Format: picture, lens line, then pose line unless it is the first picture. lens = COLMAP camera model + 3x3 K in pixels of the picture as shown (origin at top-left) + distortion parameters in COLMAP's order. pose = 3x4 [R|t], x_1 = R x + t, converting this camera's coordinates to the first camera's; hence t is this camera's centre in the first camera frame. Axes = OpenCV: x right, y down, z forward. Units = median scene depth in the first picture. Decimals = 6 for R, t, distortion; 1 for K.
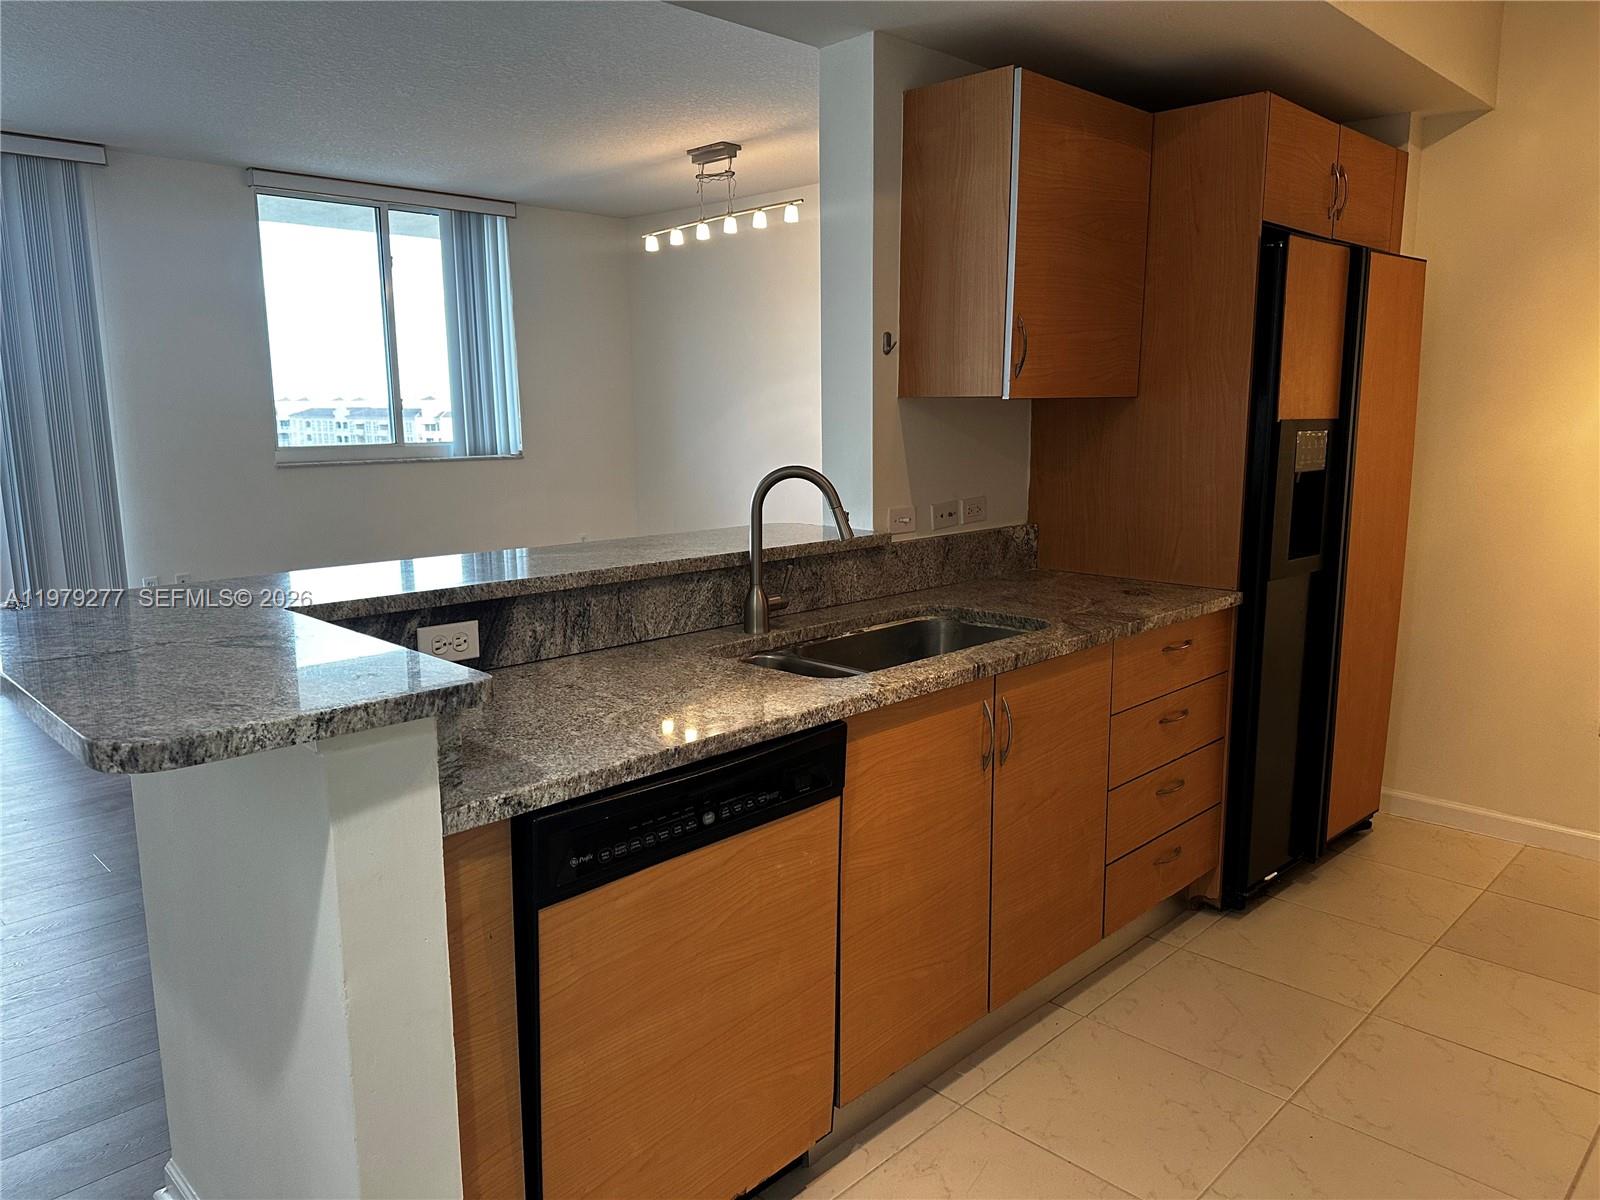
lens RADIAL K [[1121.6, 0, 797.4], [0, 1121.6, 592.2], [0, 0, 1]] dist [0.084684, -0.000227]
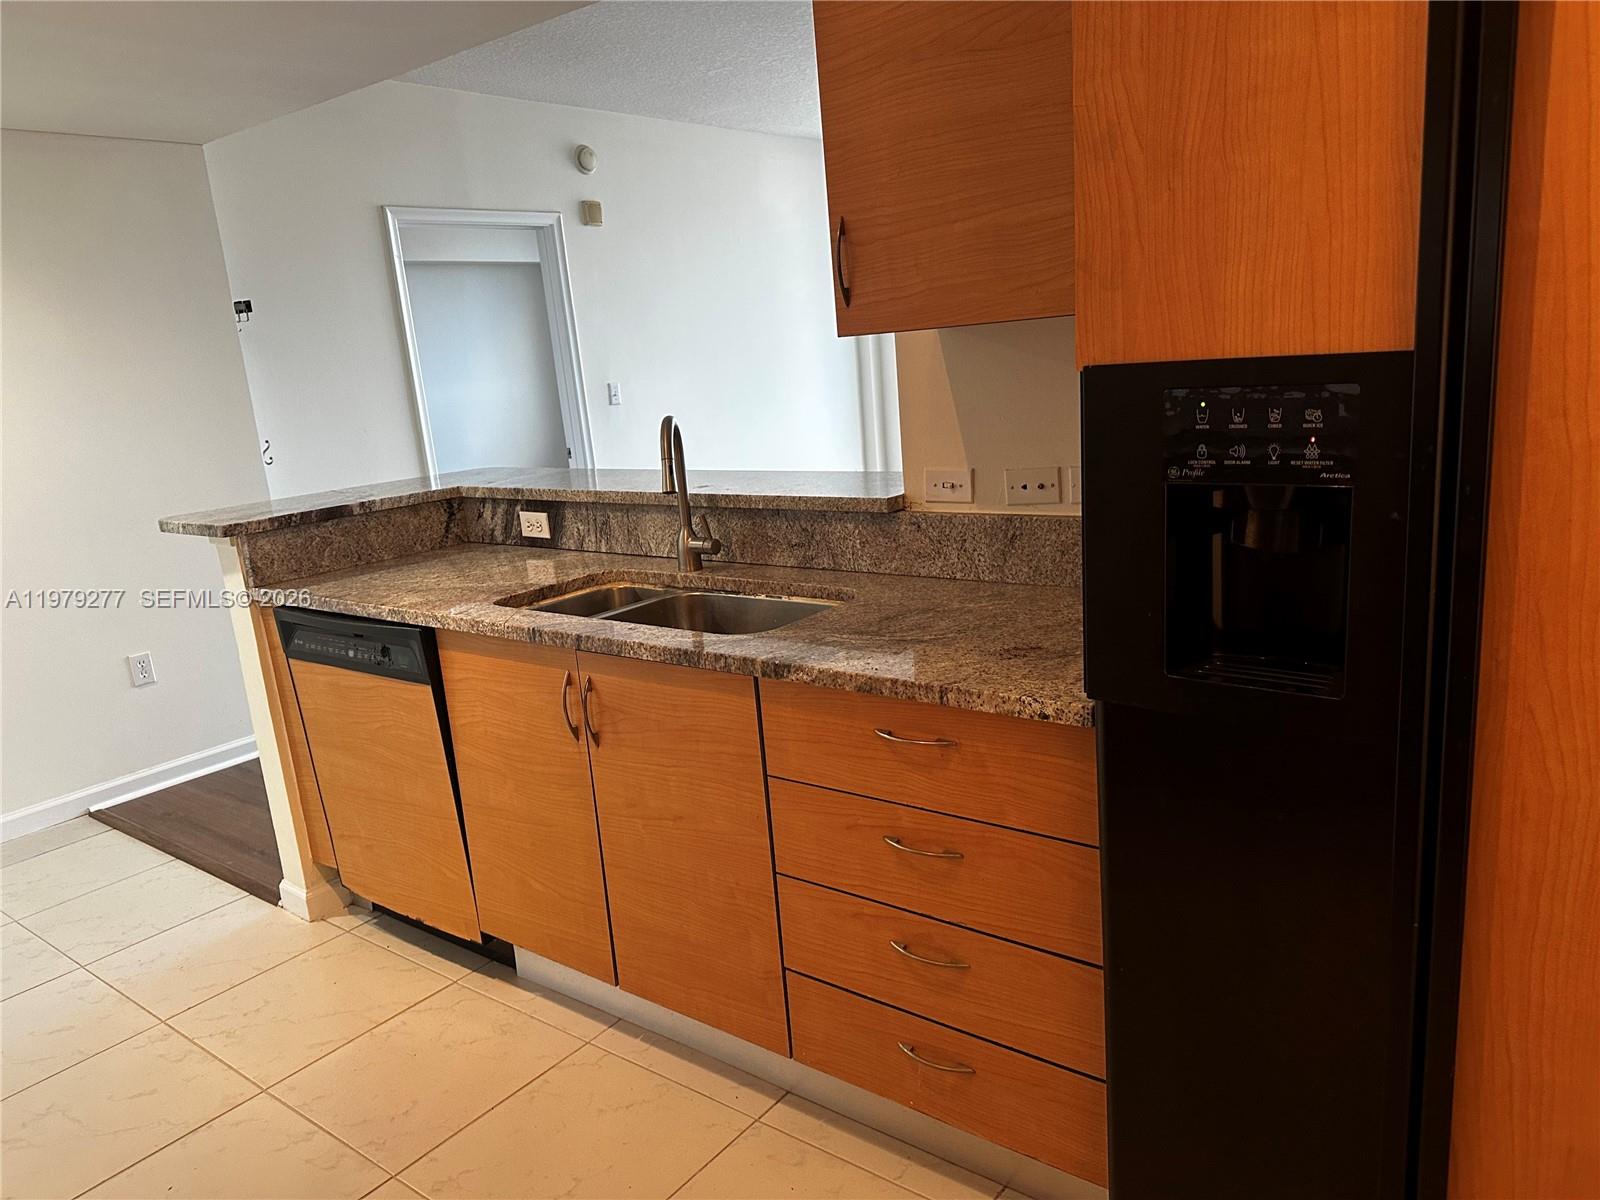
lens RADIAL K [[1121.6, 0, 799.7], [0, 1121.6, 609.5], [0, 0, 1]] dist [0.084684, -0.000227]
pose [[0.126073, 0.224325, -0.966325, 1.103321], [-0.086193, 0.972891, 0.214604, -0.180006], [0.988269, 0.056235, 0.141990, 1.031917]]
